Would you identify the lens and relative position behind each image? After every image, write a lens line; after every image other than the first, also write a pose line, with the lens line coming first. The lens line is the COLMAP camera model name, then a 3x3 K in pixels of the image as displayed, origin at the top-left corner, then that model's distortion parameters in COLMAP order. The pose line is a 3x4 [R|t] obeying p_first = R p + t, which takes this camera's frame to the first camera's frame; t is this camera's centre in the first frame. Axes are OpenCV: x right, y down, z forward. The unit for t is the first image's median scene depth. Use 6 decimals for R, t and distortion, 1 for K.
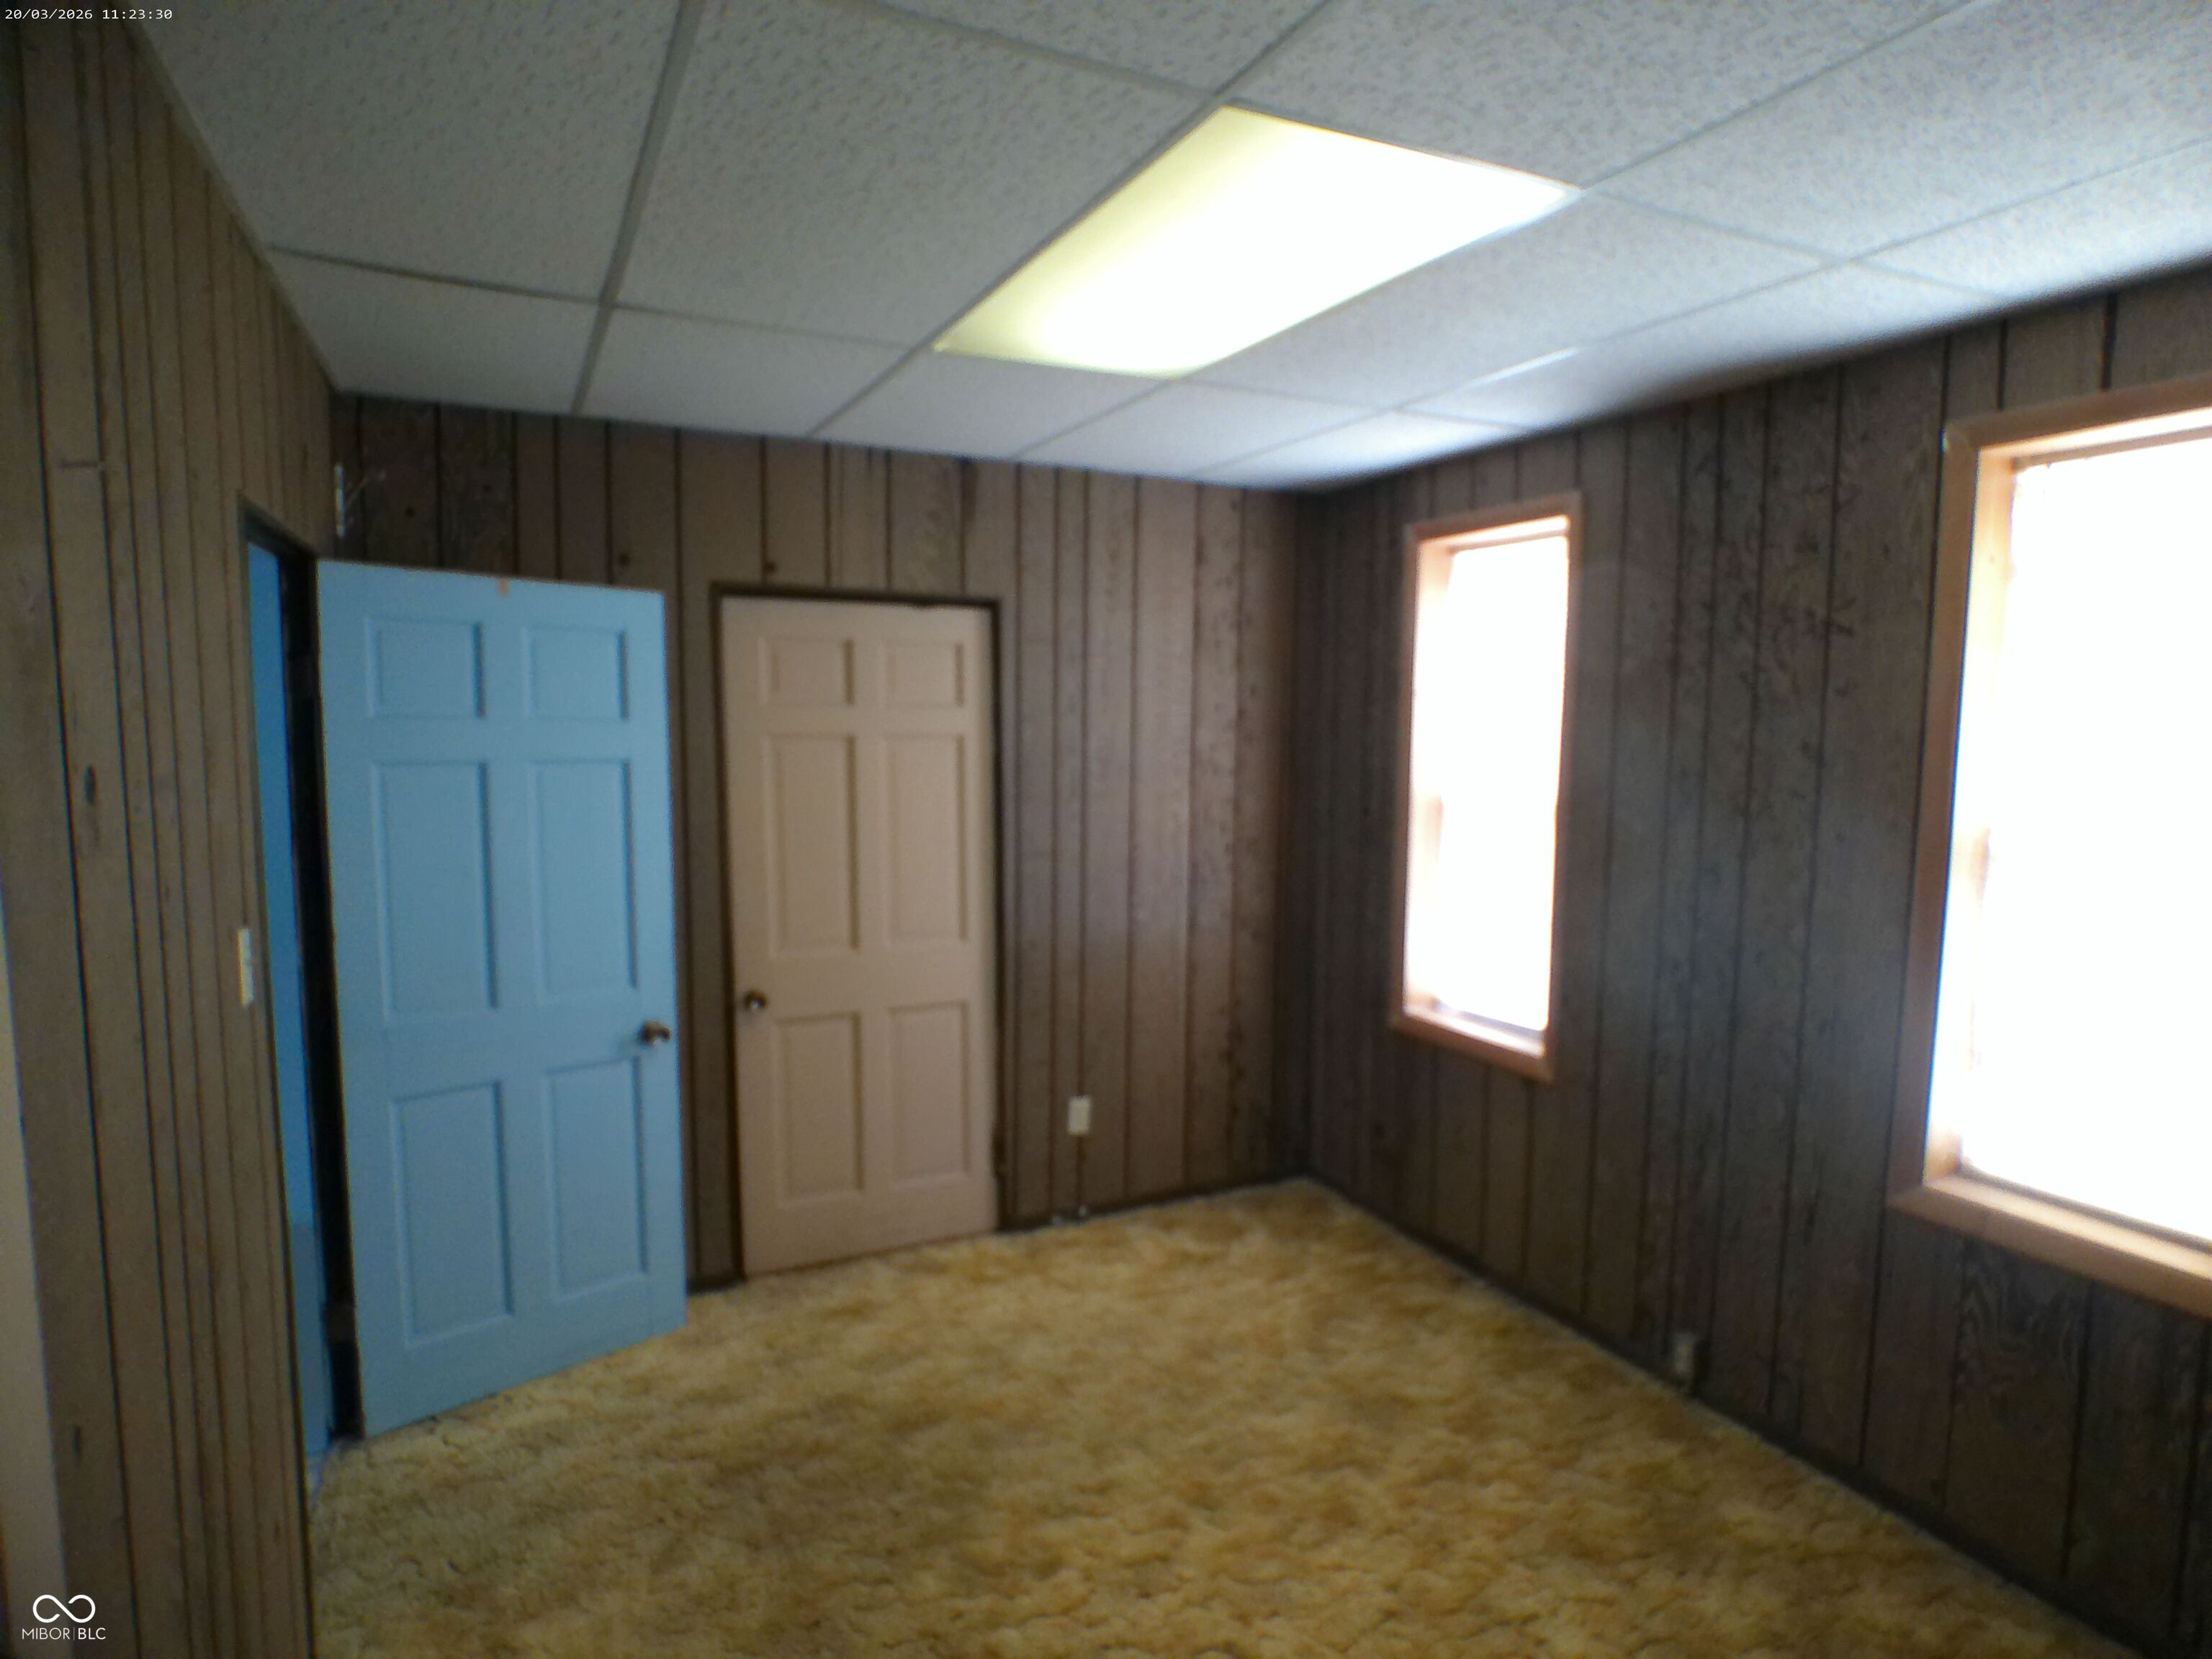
lens RADIAL K [[1280.4, 0, 1131.5], [0, 1280.4, 852.6], [0, 0, 1]] dist [-0.044601, -0.000189]
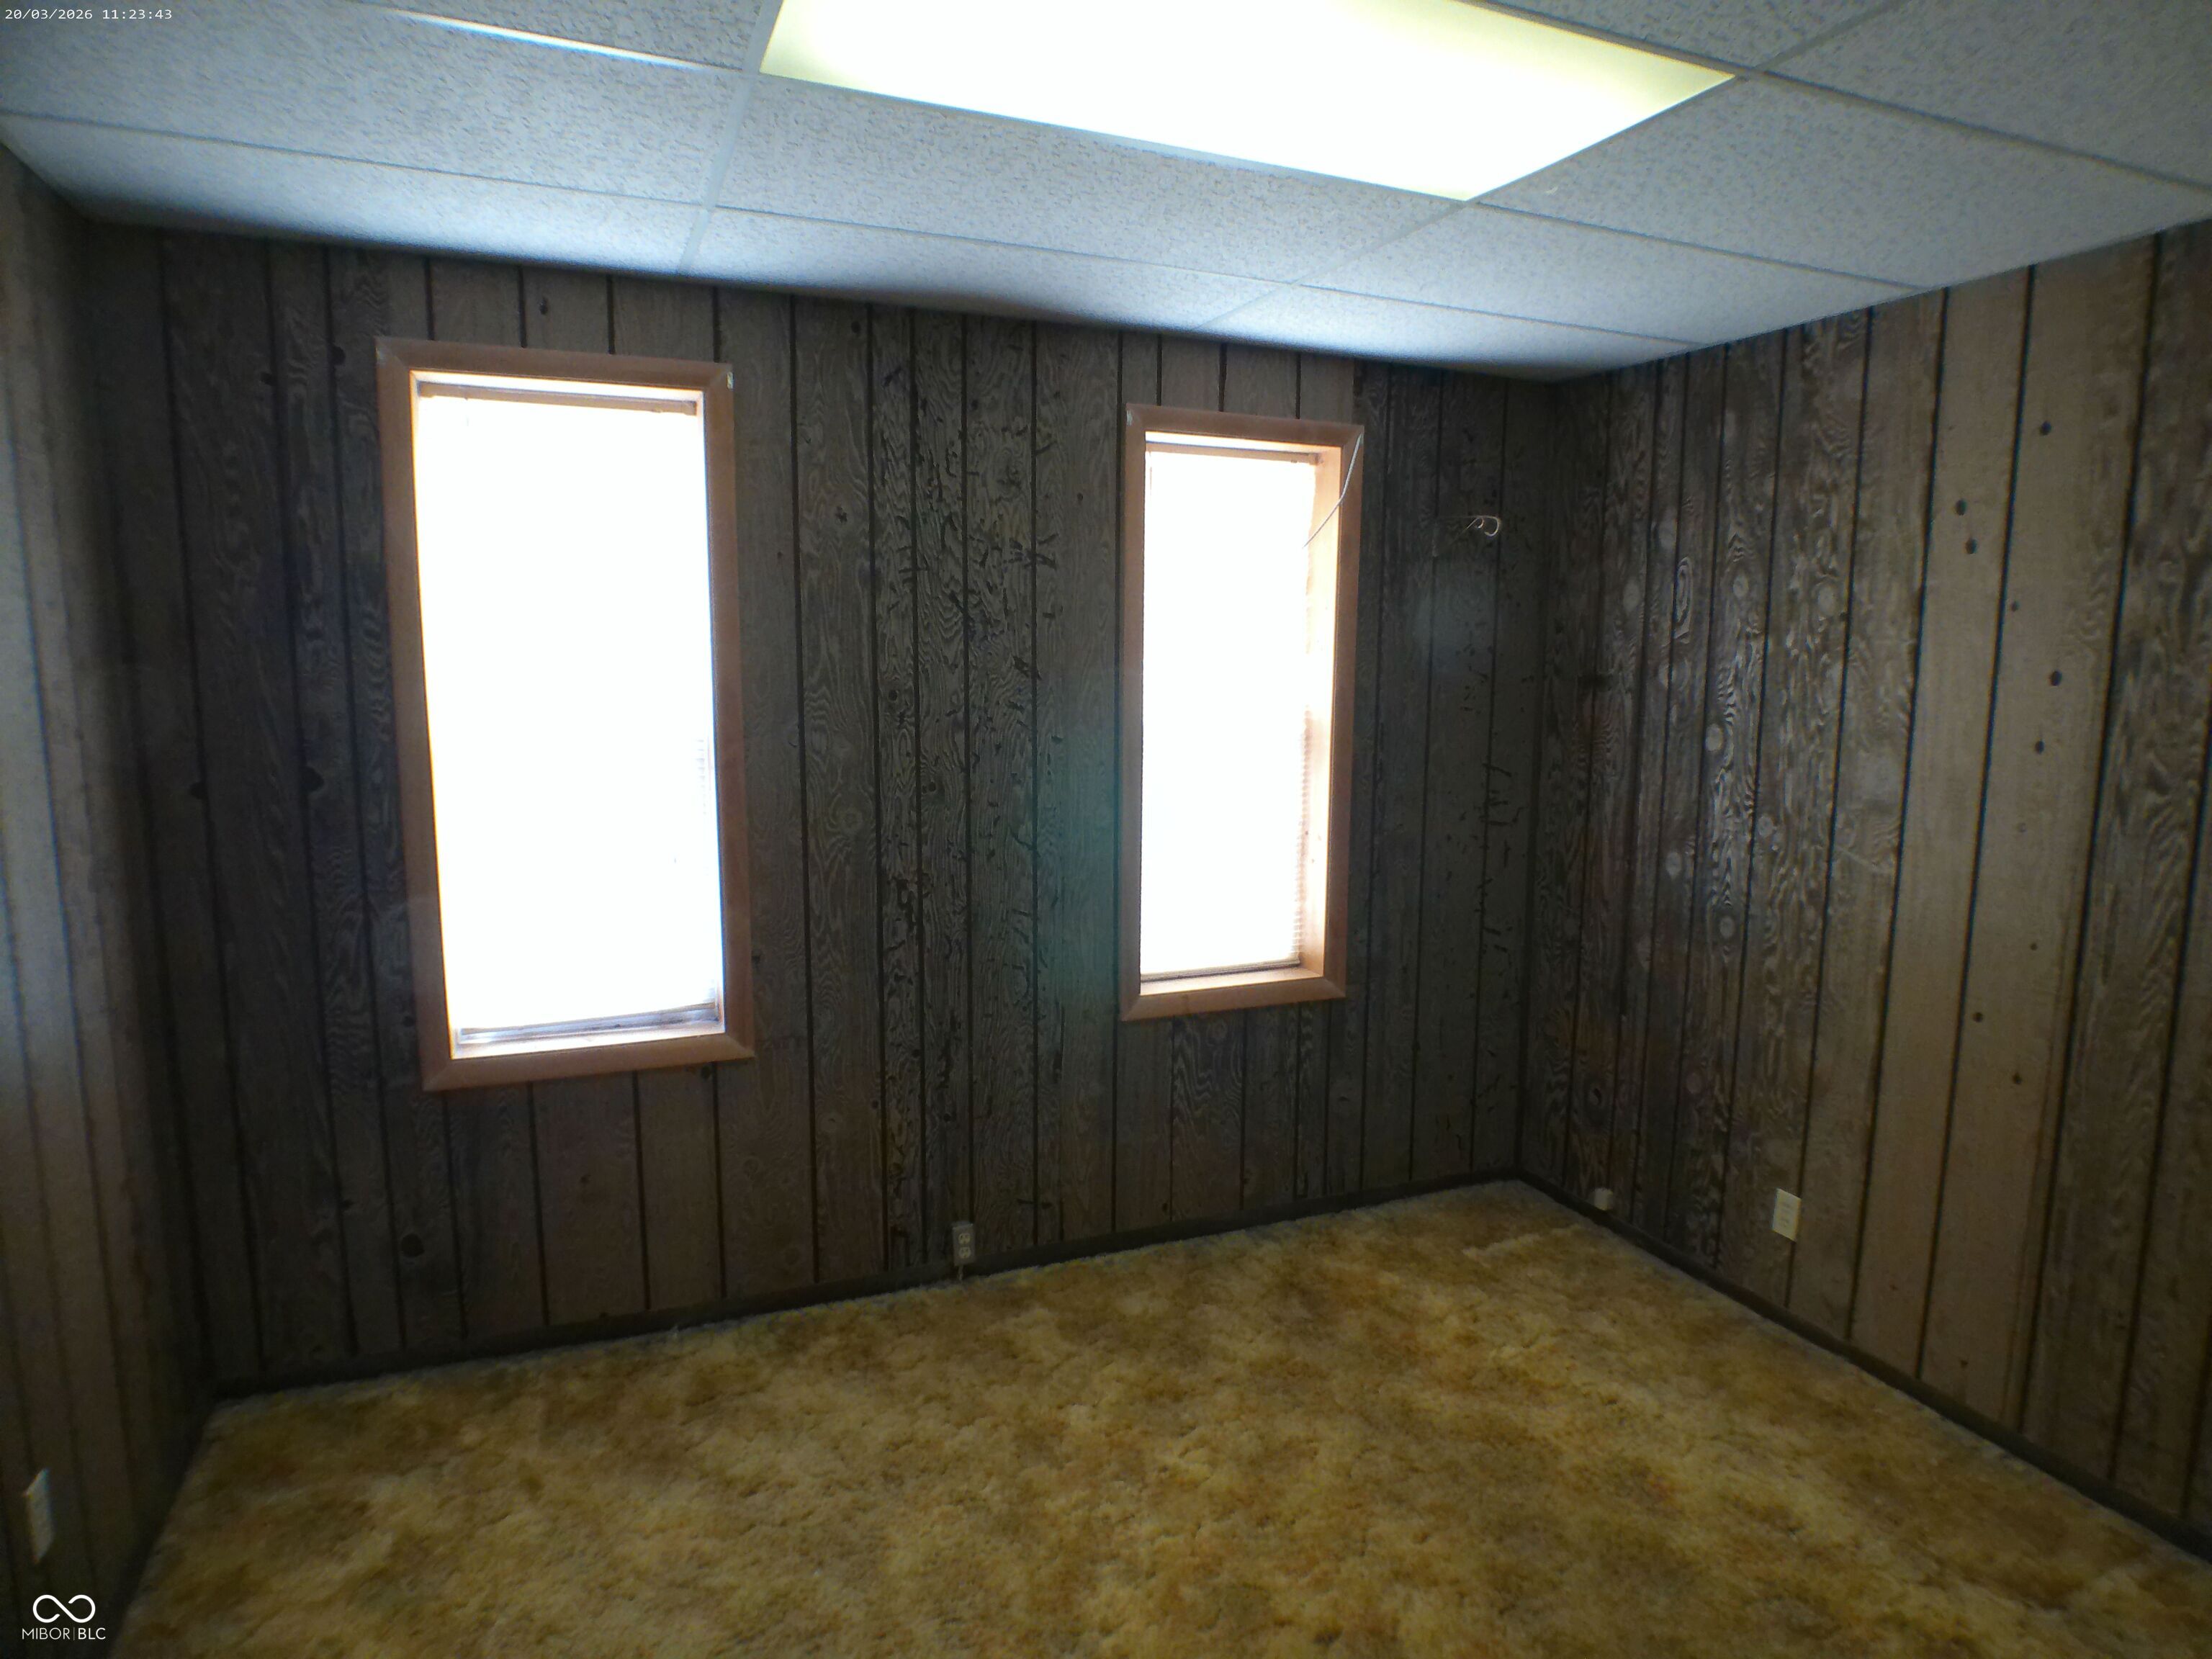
lens RADIAL K [[1280.4, 0, 1131.5], [0, 1280.4, 852.6], [0, 0, 1]] dist [-0.044601, -0.000189]
pose [[0.046189, -0.170694, 0.984241, -0.598735], [0.089993, 0.981997, 0.166082, -0.096035], [-0.994871, 0.080903, 0.060719, 0.825338]]
